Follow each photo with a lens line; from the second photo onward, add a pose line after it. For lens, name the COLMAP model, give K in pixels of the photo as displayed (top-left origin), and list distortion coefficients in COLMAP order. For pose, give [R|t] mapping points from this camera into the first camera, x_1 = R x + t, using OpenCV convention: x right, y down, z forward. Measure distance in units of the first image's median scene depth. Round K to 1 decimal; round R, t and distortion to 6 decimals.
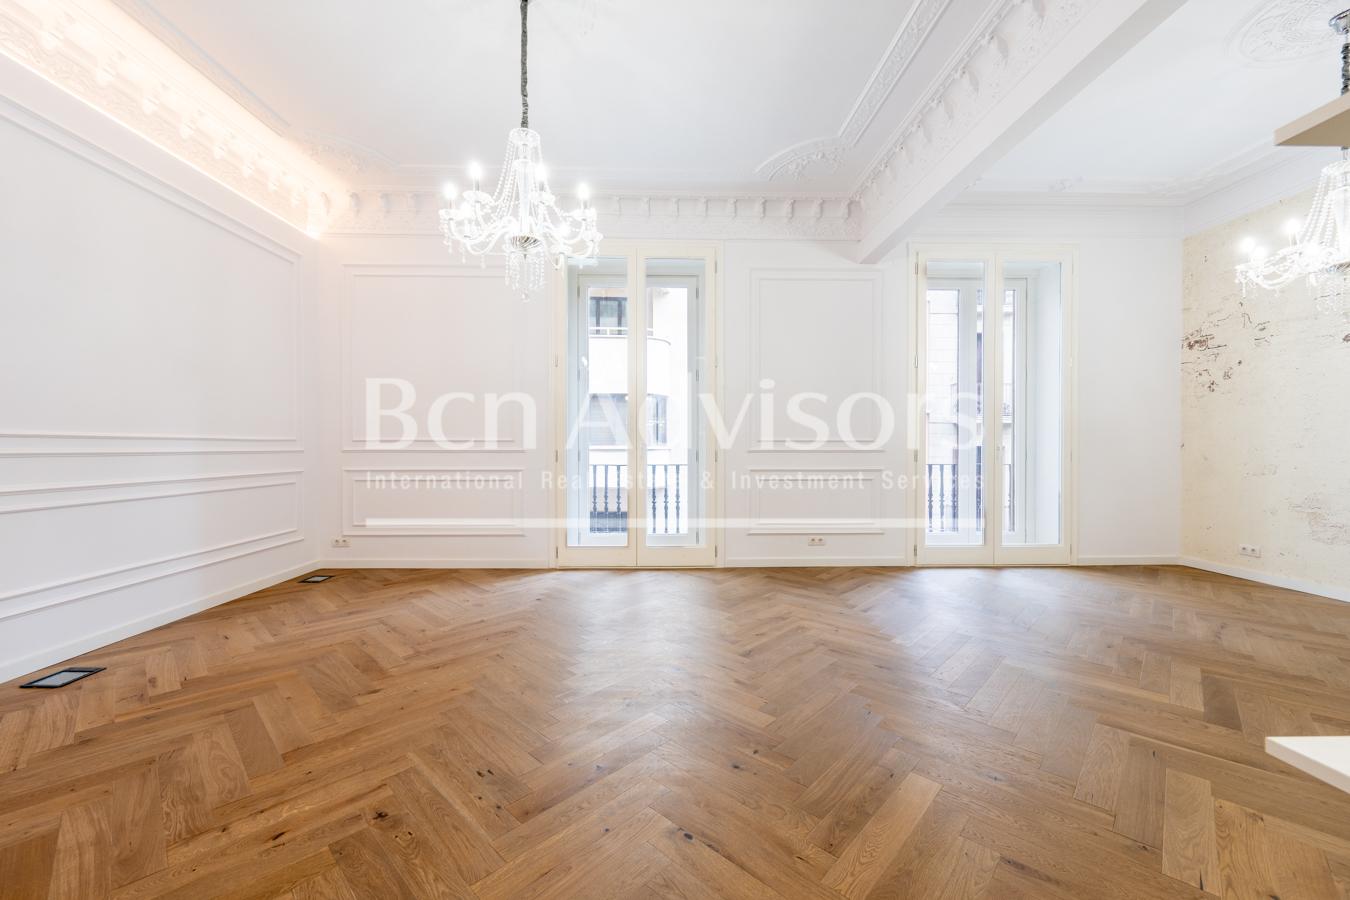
lens RADIAL K [[540.5, 0, 674.6], [0, 540.5, 455.4], [0, 0, 1]] dist [-0.004650, 0.001753]
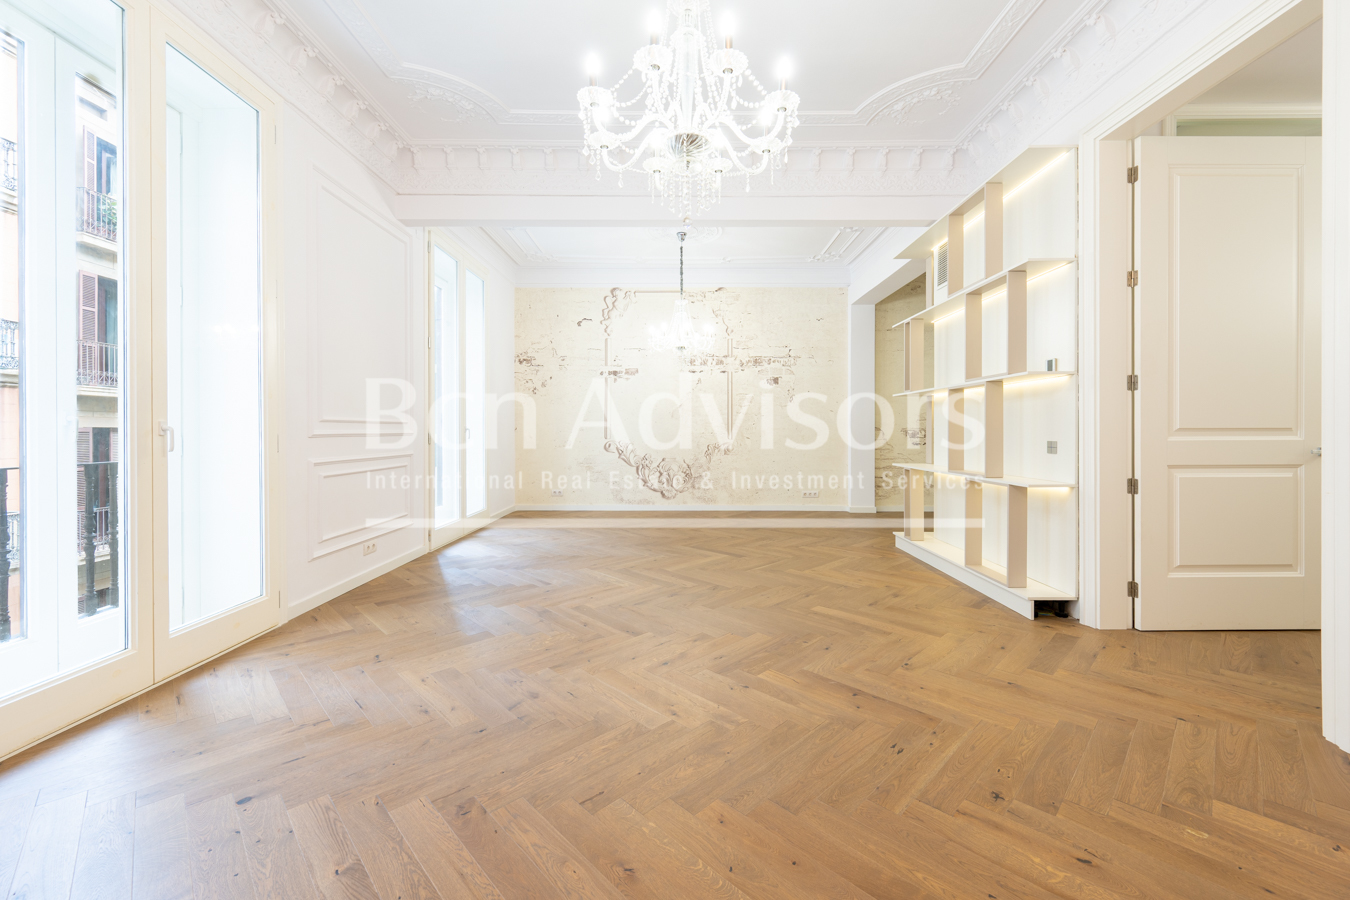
lens RADIAL K [[540.5, 0, 688.5], [0, 540.5, 432.5], [0, 0, 1]] dist [-0.004650, 0.001753]
pose [[0.013860, -0.003592, 0.999897, -0.738131], [0.014696, 0.999886, 0.003388, -0.009618], [-0.999796, 0.014647, 0.013911, 0.736475]]
